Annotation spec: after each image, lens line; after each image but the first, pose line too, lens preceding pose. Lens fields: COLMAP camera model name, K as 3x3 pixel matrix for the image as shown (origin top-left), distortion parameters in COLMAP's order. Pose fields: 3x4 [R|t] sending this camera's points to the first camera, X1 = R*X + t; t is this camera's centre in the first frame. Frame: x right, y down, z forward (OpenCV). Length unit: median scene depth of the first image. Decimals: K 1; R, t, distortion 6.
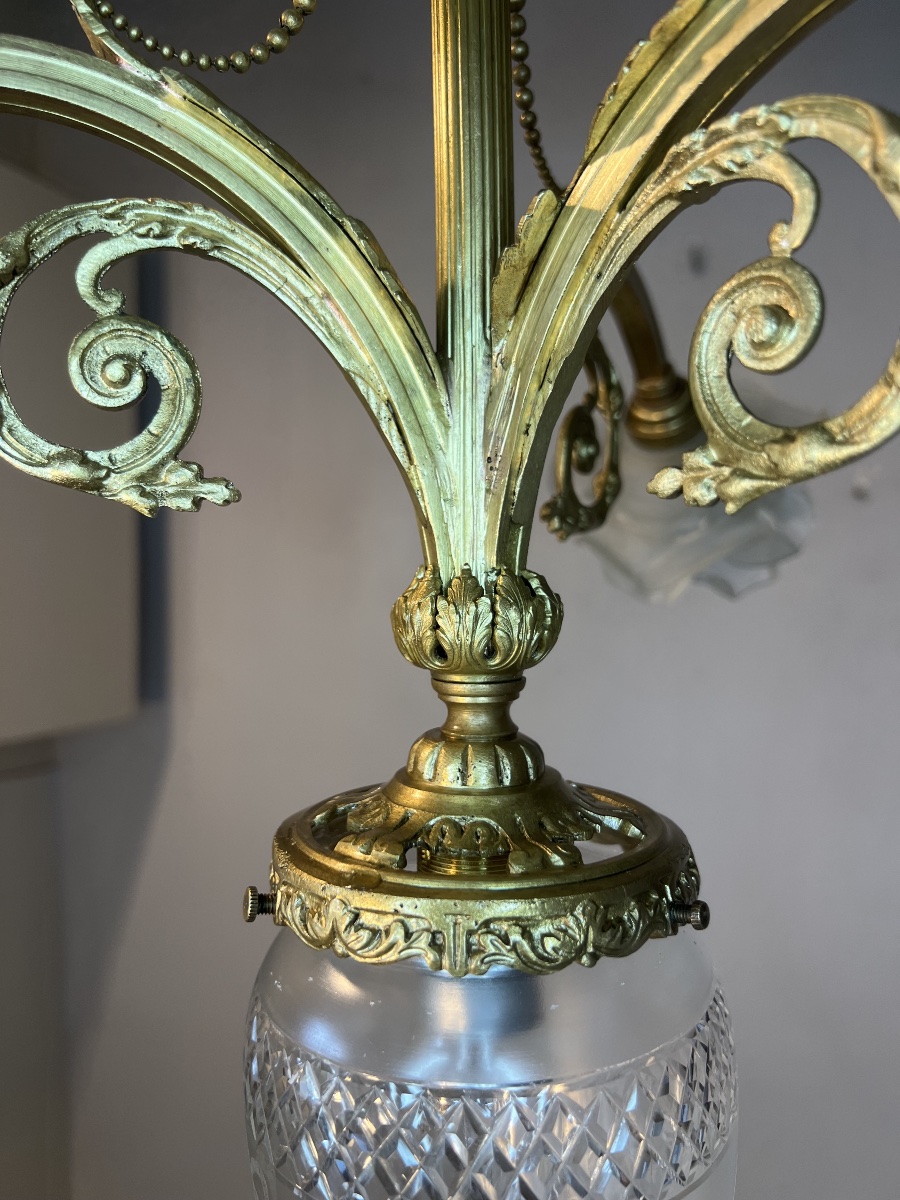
lens RADIAL K [[921.8, 0, 448.5], [0, 921.8, 591.3], [0, 0, 1]] dist [0.010971, -0.028238]
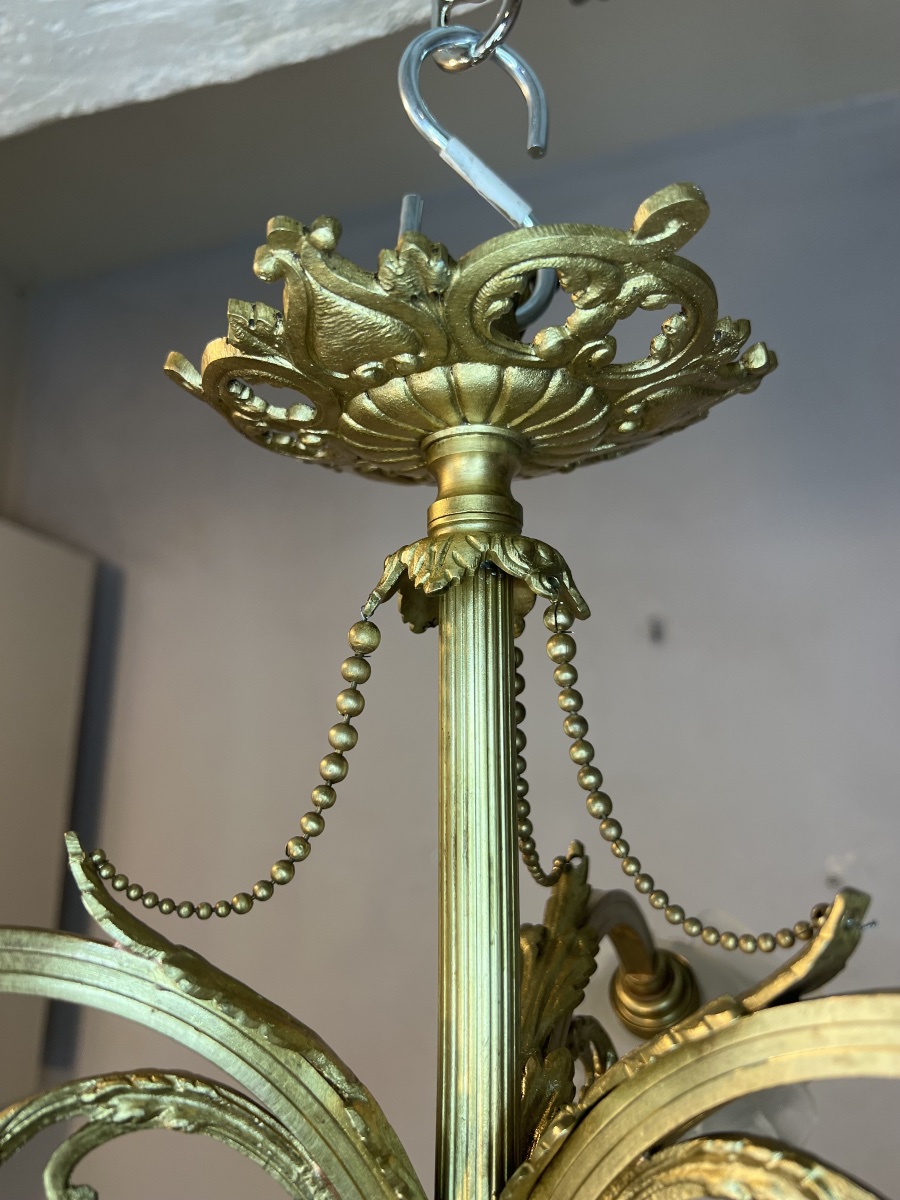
lens RADIAL K [[968.9, 0, 432.5], [0, 968.9, 567.1], [0, 0, 1]] dist [0.037454, -0.077310]
pose [[0.998401, 0.034356, 0.044890, -0.083216], [-0.022105, 0.968165, -0.249334, -0.651663], [-0.052027, 0.247943, 0.967376, -0.082409]]
